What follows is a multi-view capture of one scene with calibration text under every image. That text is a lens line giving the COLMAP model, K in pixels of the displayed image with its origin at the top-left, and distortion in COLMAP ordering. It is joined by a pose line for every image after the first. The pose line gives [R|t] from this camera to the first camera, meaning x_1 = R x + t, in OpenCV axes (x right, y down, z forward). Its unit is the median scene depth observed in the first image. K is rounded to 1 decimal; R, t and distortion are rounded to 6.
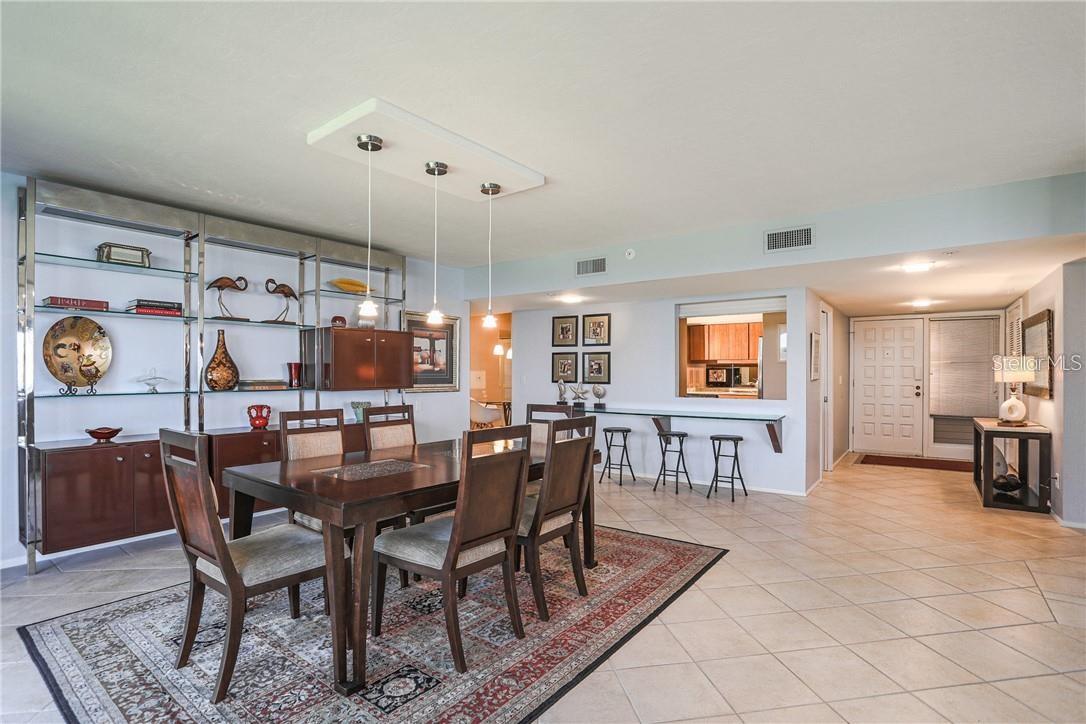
lens RADIAL K [[533.5, 0, 548.1], [0, 533.5, 366.9], [0, 0, 1]] dist [-0.044480, 0.011004]
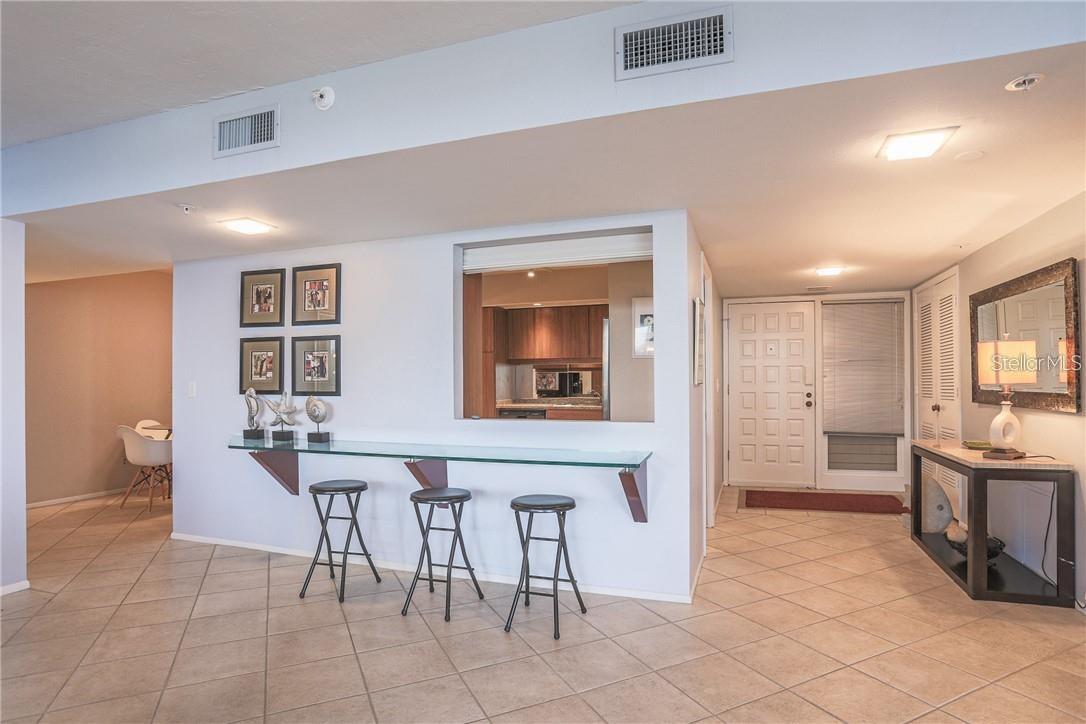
lens RADIAL K [[565.8, 0, 540.5], [0, 565.8, 366.6], [0, 0, 1]] dist [-0.035609, 0.000428]
pose [[0.963795, 0.000546, 0.266644, 0.156143], [0.003925, 0.999861, -0.016232, 0.012637], [-0.266616, 0.016691, 0.963658, 0.397528]]
